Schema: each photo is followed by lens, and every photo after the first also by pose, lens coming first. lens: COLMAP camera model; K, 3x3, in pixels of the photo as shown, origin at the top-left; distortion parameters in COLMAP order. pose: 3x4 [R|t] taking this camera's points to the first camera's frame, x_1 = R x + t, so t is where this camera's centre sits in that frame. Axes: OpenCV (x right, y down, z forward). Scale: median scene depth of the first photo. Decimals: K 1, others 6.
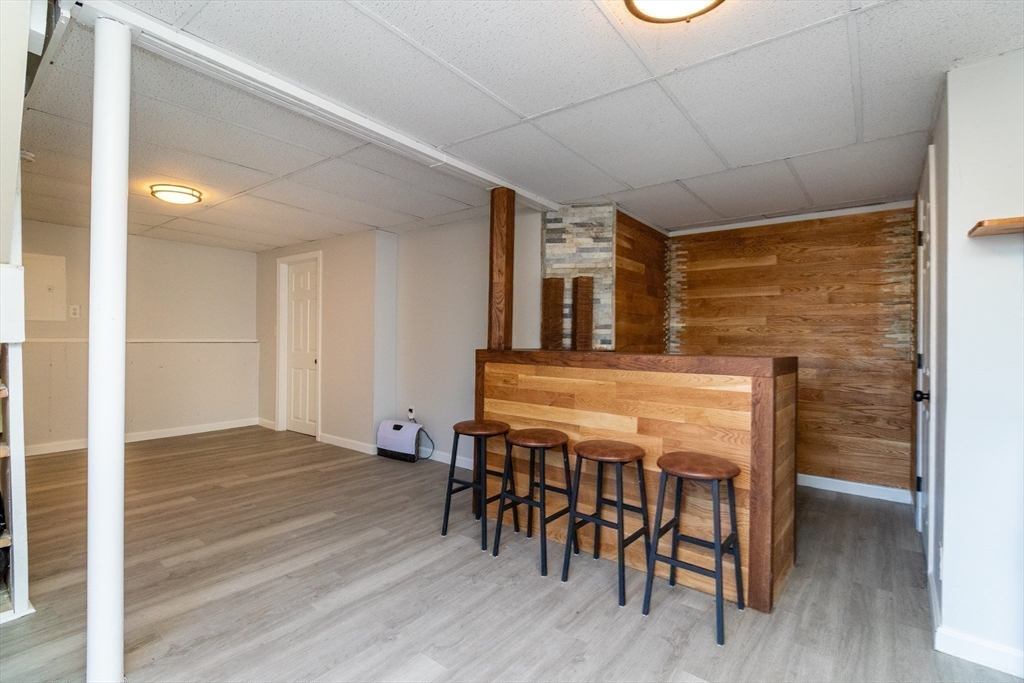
lens RADIAL K [[470.4, 0, 510.8], [0, 470.4, 336.7], [0, 0, 1]] dist [-0.000335, -0.001371]
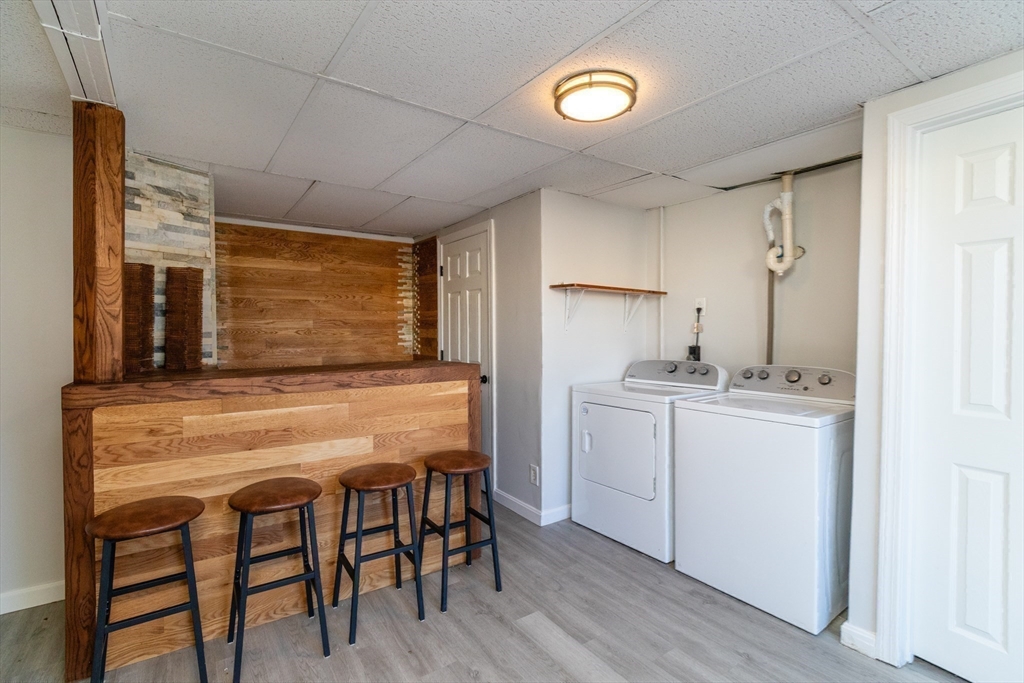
lens RADIAL K [[470.4, 0, 510.8], [0, 470.4, 336.7], [0, 0, 1]] dist [-0.000335, -0.001371]
pose [[0.297356, -0.028514, 0.954341, -0.402971], [0.003008, 0.999577, 0.028928, -0.041514], [-0.954762, -0.005731, 0.297316, 0.317433]]
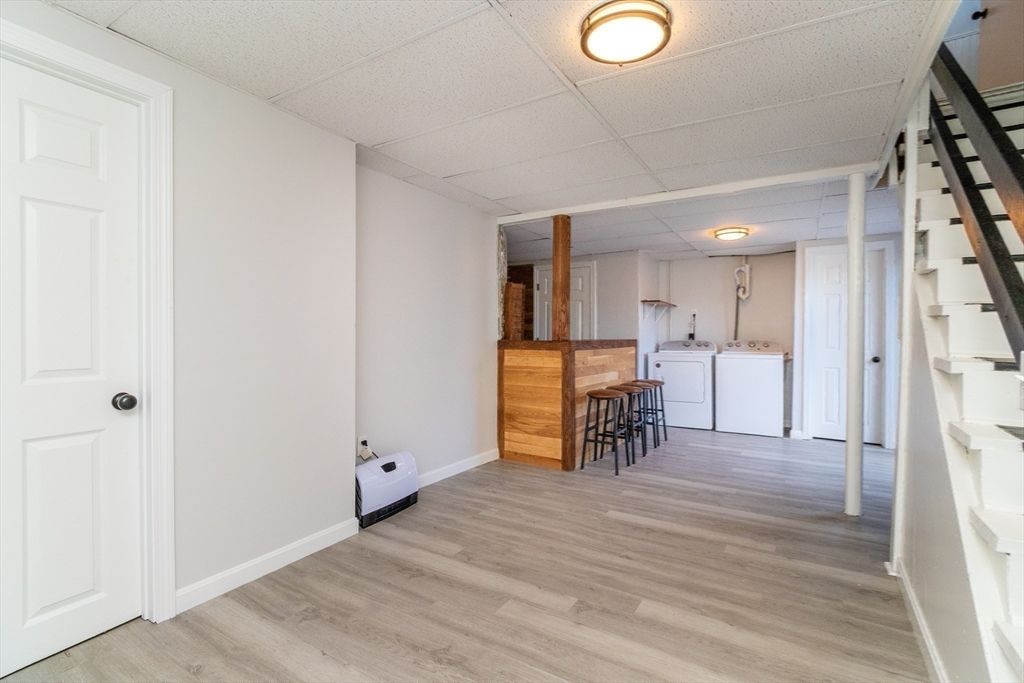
lens RADIAL K [[459.5, 0, 507.1], [0, 459.5, 336.9], [0, 0, 1]] dist [0.001352, -0.000142]
pose [[-0.082206, -0.019046, 0.996433, -1.161052], [-0.007355, 0.999802, 0.018504, -0.007613], [-0.996588, -0.005807, -0.082330, 1.142302]]
